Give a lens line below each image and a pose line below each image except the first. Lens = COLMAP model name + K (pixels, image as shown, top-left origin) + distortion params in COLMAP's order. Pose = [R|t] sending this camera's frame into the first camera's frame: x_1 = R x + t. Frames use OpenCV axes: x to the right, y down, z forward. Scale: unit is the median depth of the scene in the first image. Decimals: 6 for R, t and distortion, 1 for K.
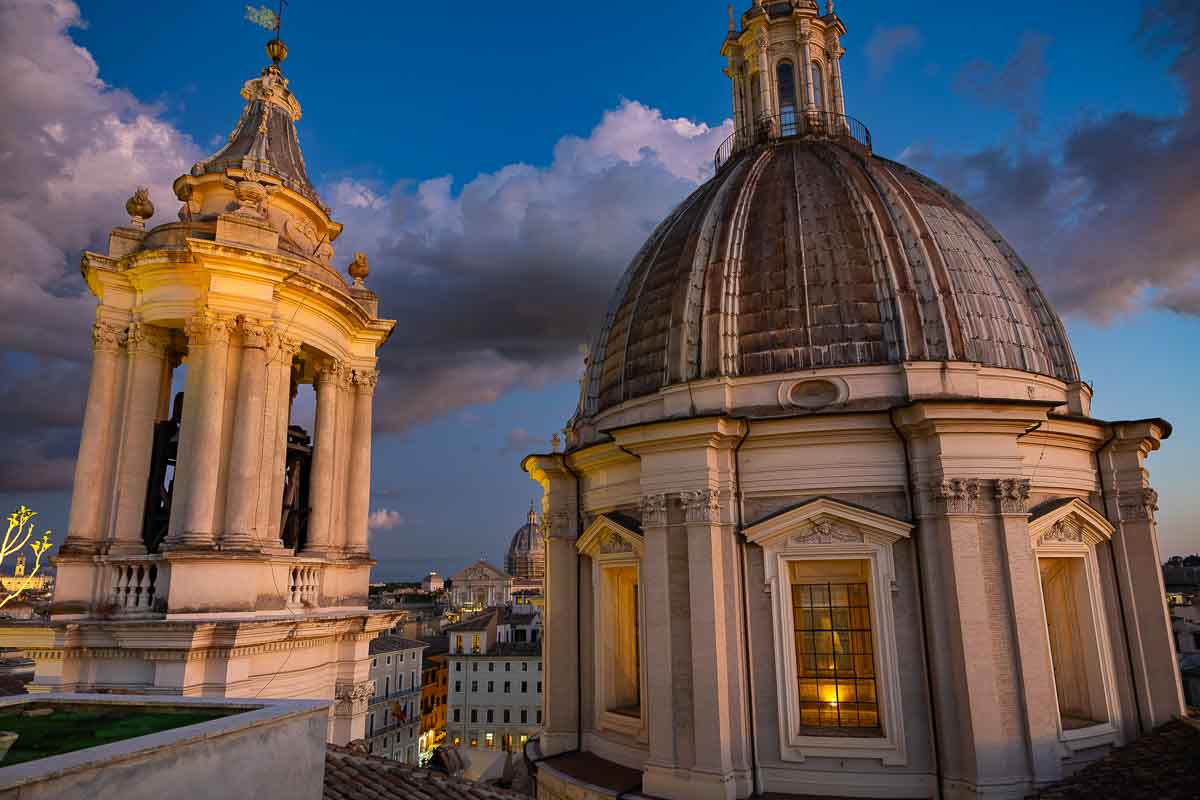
lens RADIAL K [[795.3, 0, 599.5], [0, 795.3, 396.0], [0, 0, 1]] dist [-0.008041, 0.007240]
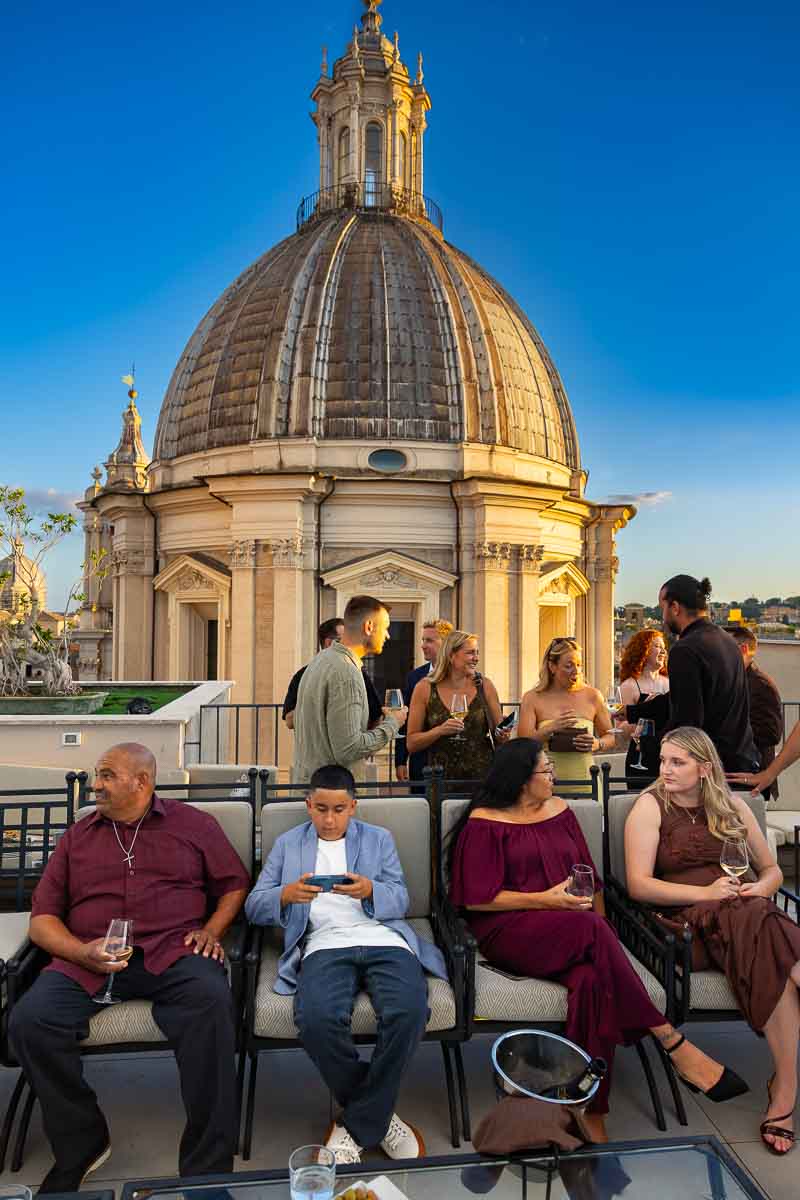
lens RADIAL K [[818.6, 0, 389.9], [0, 818.6, 600.5], [0, 0, 1]] dist [-0.008873, 0.001845]
pose [[0.928593, 0.030433, 0.369849, -0.172061], [-0.104531, 0.977727, 0.181997, -0.023135], [-0.356073, -0.207662, 0.911092, -0.135412]]
